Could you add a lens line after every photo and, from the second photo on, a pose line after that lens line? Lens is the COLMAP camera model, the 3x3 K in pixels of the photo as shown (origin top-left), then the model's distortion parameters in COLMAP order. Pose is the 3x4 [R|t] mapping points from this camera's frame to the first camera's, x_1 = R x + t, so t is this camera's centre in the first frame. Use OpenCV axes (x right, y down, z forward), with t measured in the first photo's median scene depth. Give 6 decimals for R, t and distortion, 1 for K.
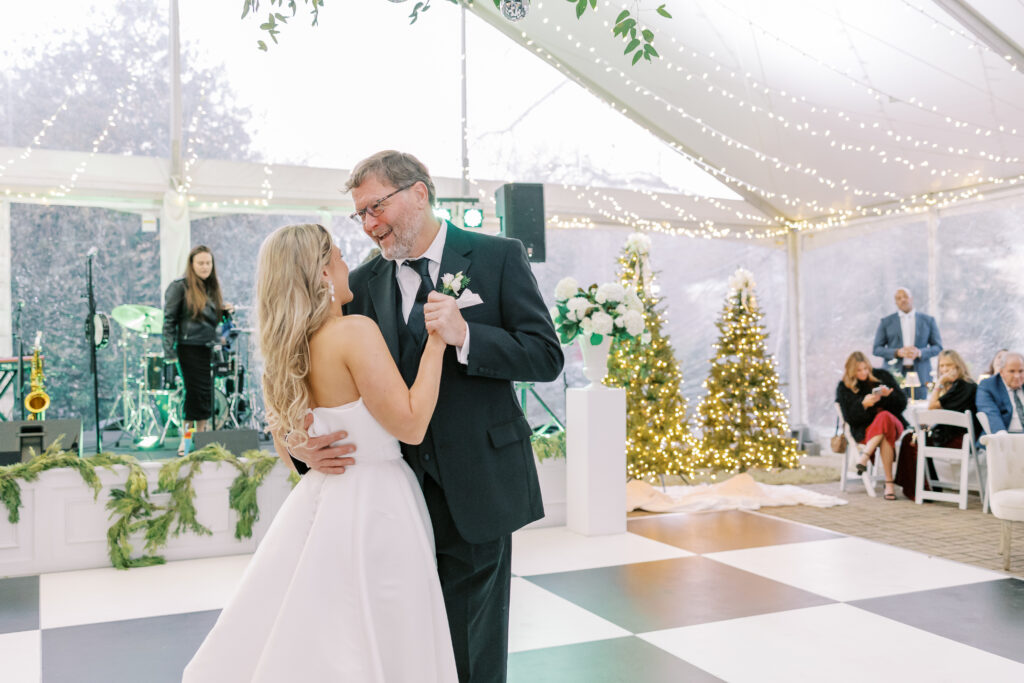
lens RADIAL K [[1034.6, 0, 512.0], [0, 1034.6, 341.5], [0, 0, 1]] dist [-0.003380, 0.026181]
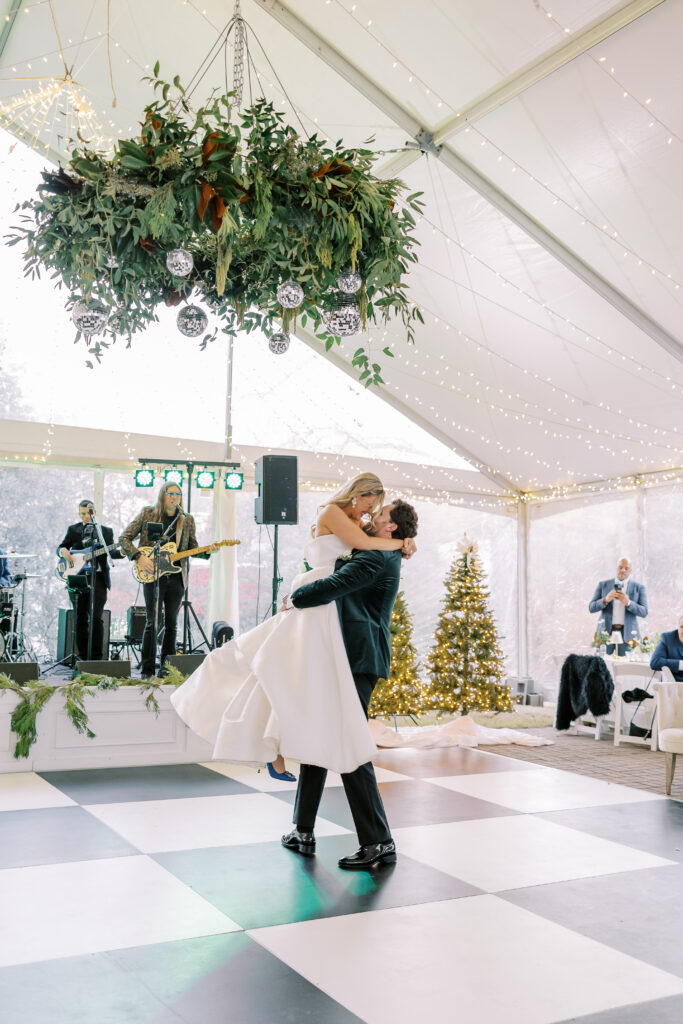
lens RADIAL K [[1034.6, 0, 375.7], [0, 1034.6, 511.6], [0, 0, 1]] dist [-0.003380, 0.026181]
pose [[0.993660, 0.039544, 0.105246, -0.002106], [-0.030869, 0.996087, -0.082816, 0.001569], [-0.108109, 0.079042, 0.990992, -0.133969]]
